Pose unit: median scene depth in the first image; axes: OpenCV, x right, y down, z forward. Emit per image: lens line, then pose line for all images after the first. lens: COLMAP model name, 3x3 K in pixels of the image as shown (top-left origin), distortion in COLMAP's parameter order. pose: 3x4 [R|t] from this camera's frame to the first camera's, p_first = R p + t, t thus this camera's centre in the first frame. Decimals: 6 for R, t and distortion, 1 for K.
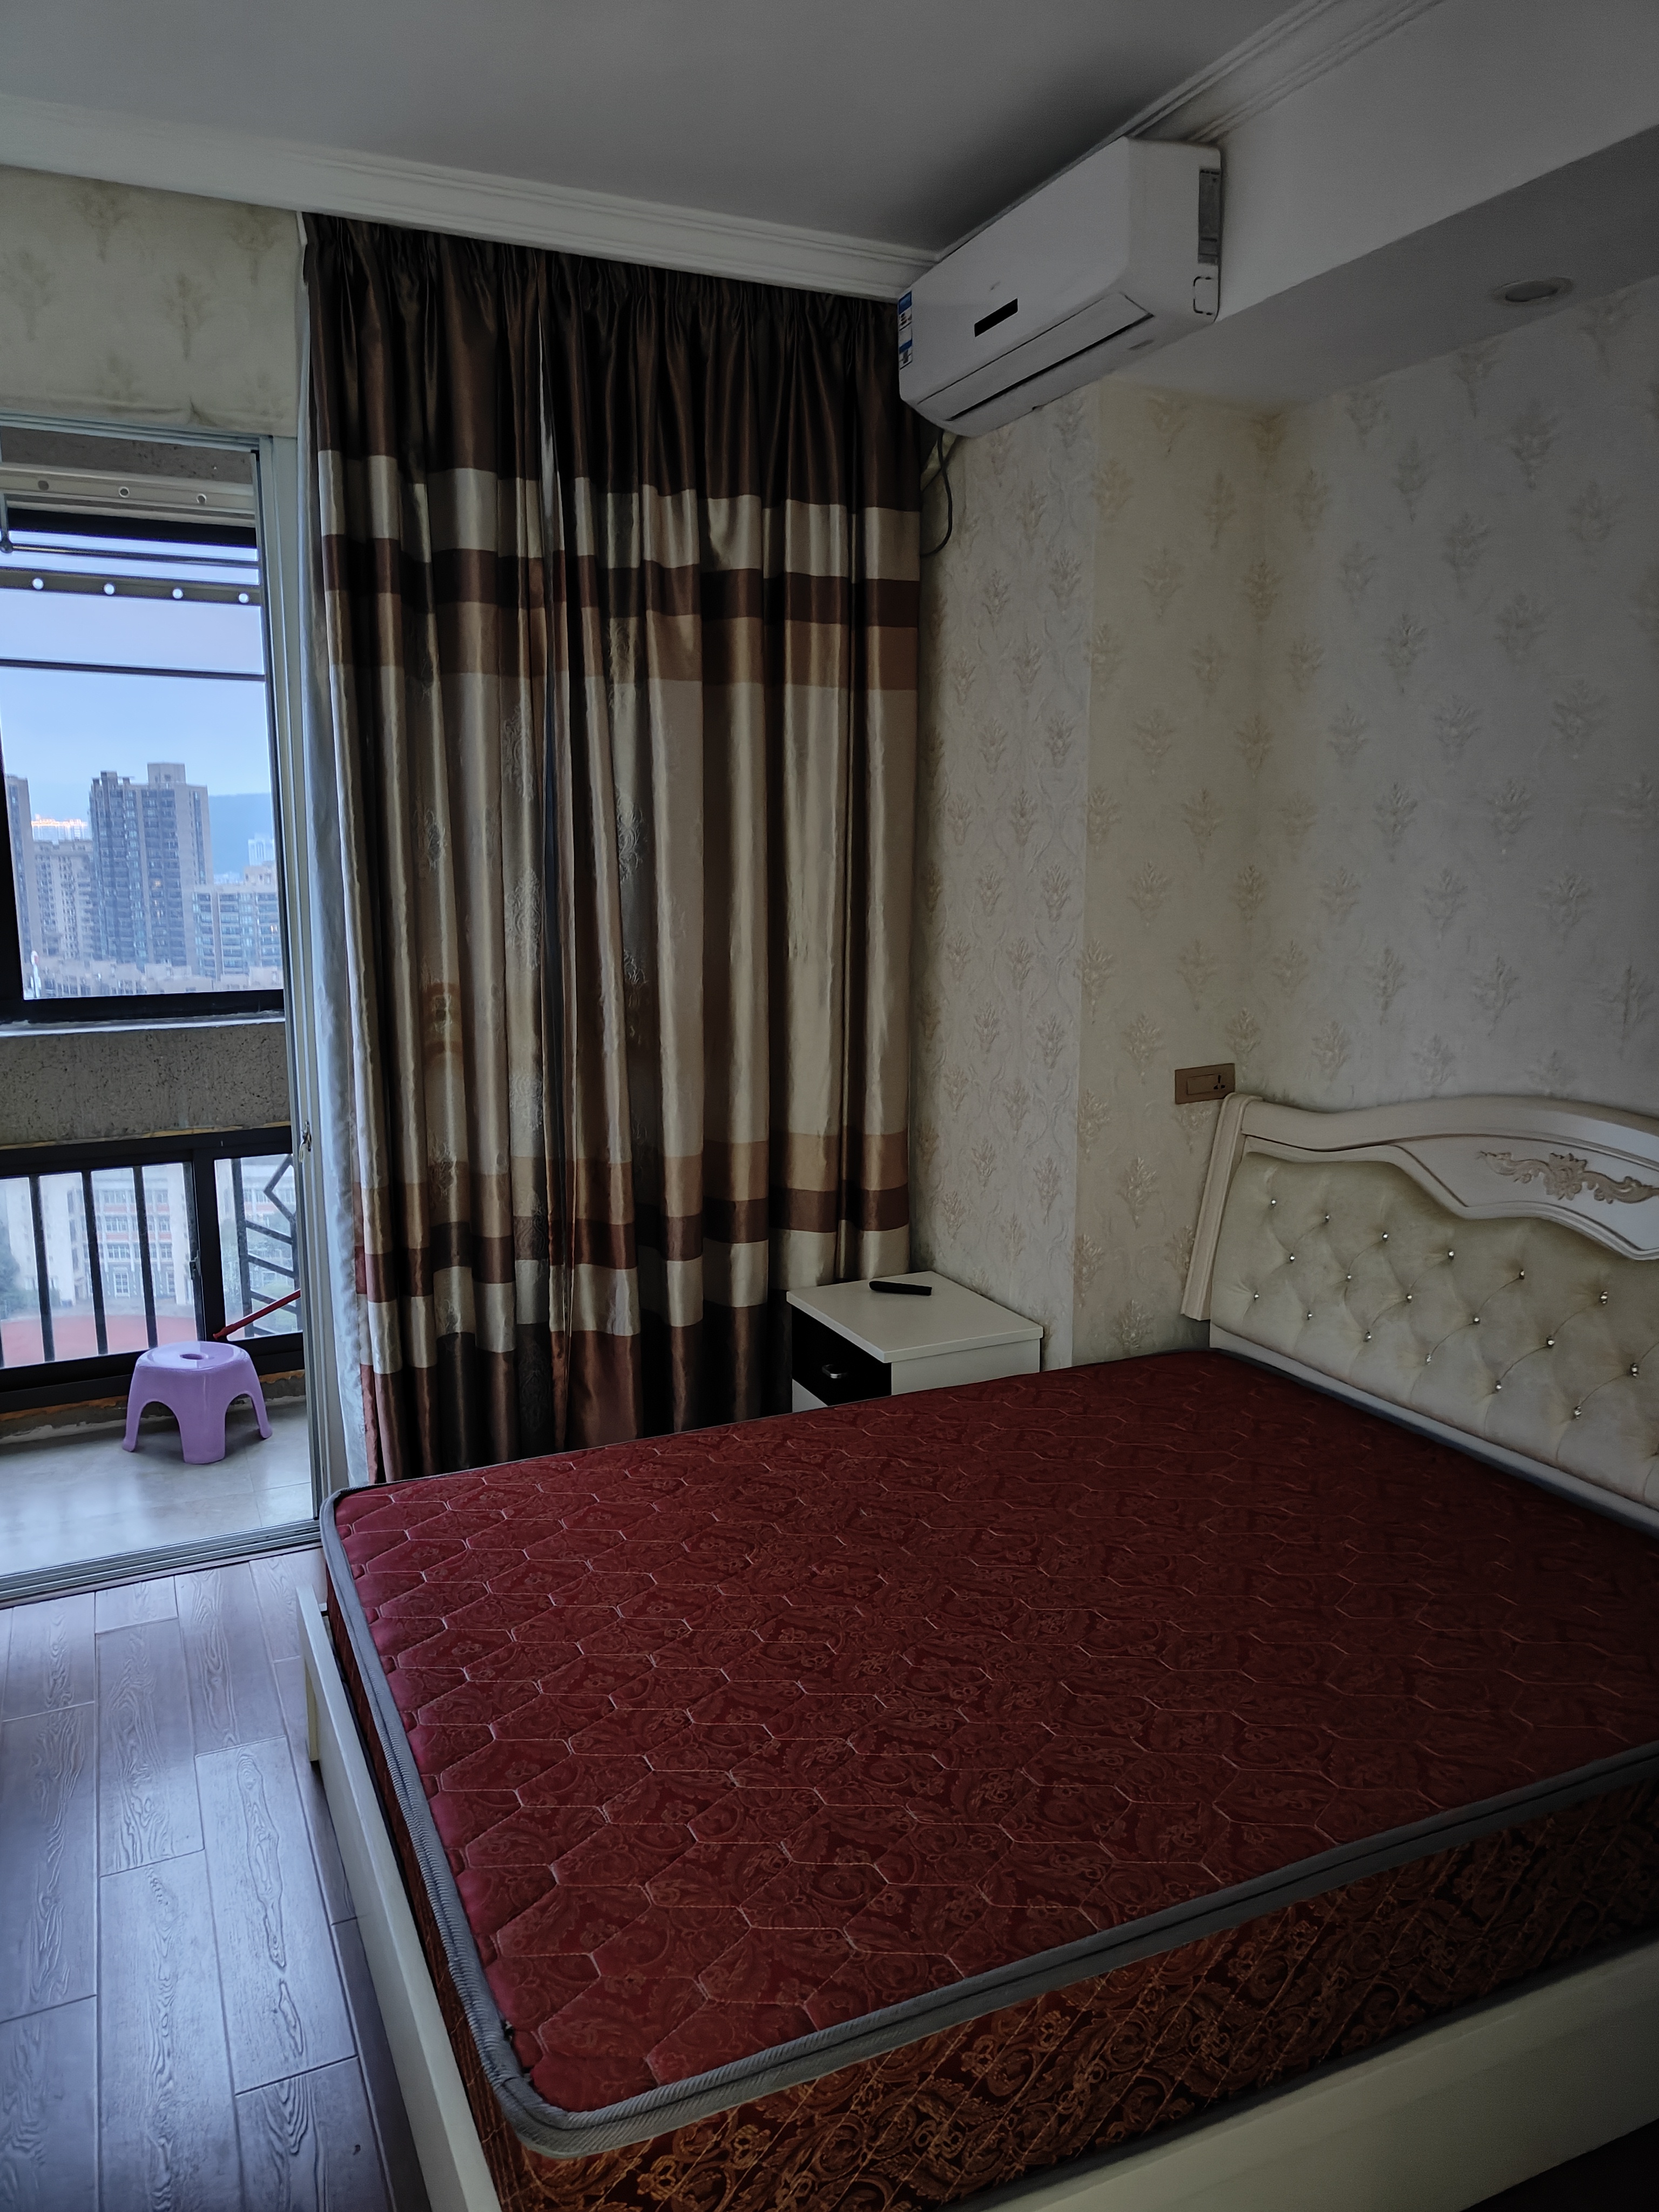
lens RADIAL K [[1557.2, 0, 829.5], [0, 1557.2, 1106.0], [0, 0, 1]] dist [-0.007552, -0.001281]
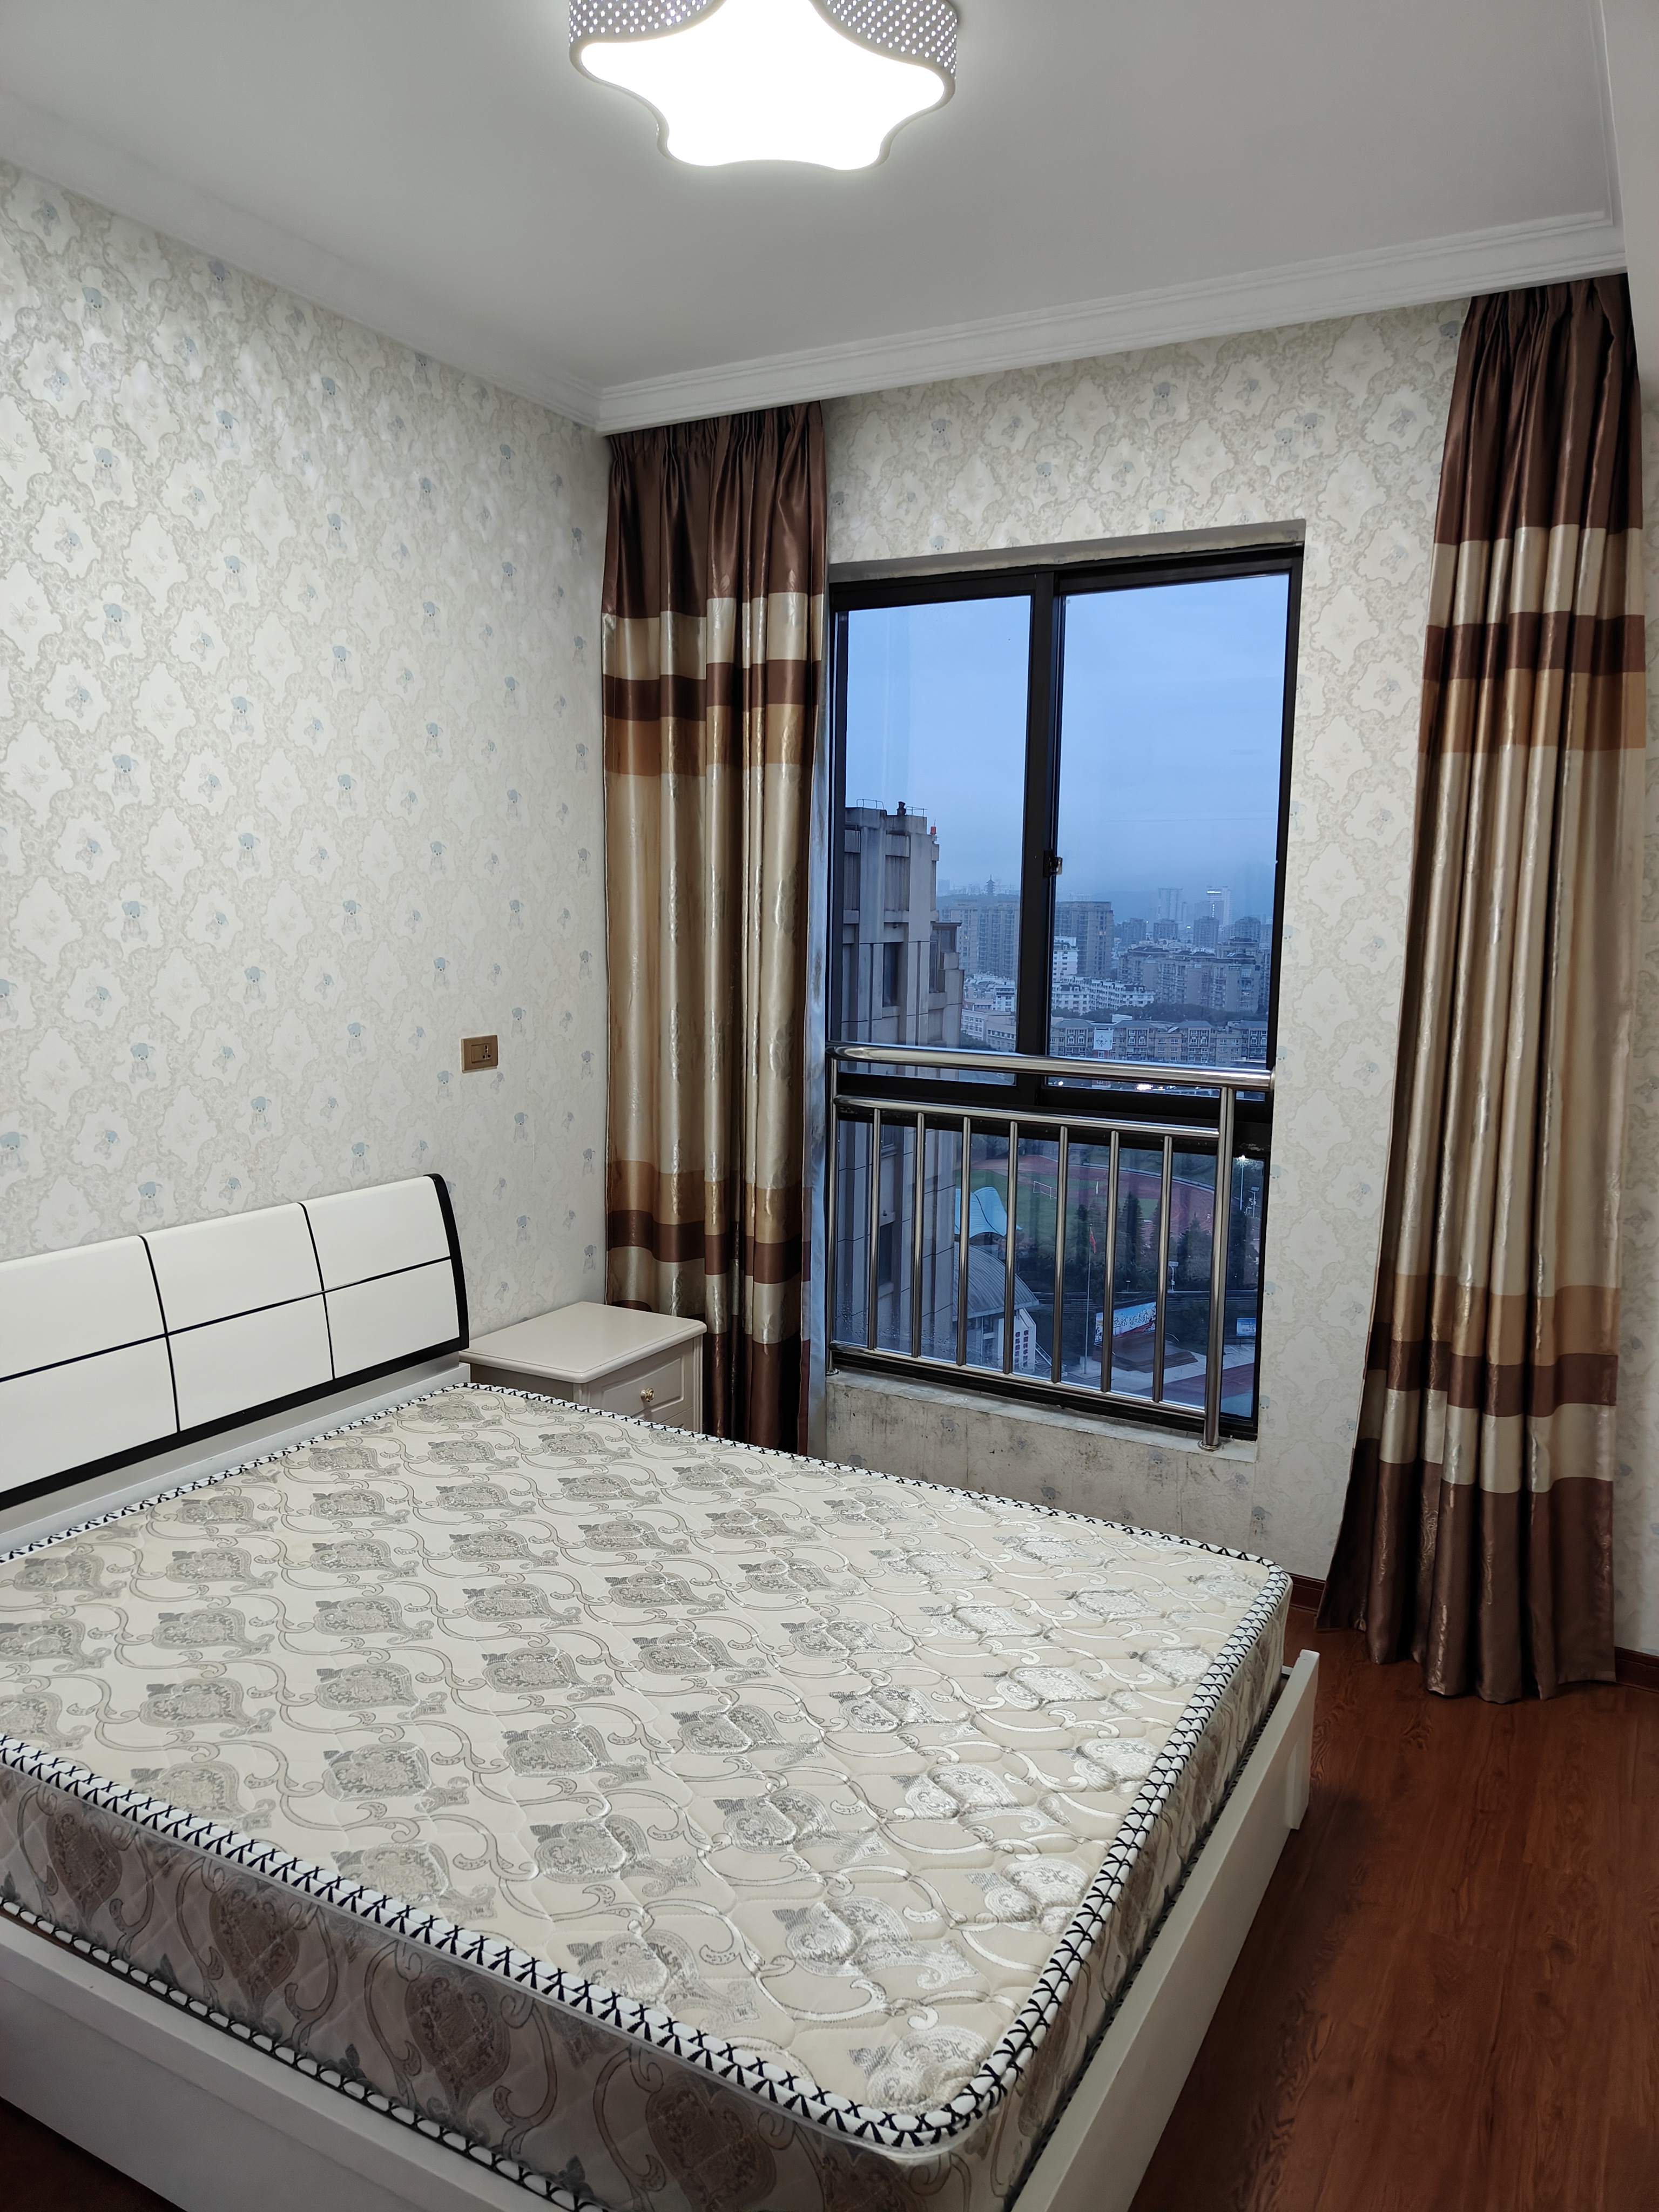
lens RADIAL K [[1557.2, 0, 829.5], [0, 1557.2, 1106.0], [0, 0, 1]] dist [-0.007552, -0.001281]
pose [[0.593117, 0.115055, -0.796853, 0.827820], [-0.157069, 0.987255, 0.025637, -0.061101], [0.789646, 0.109955, 0.603630, 0.367099]]
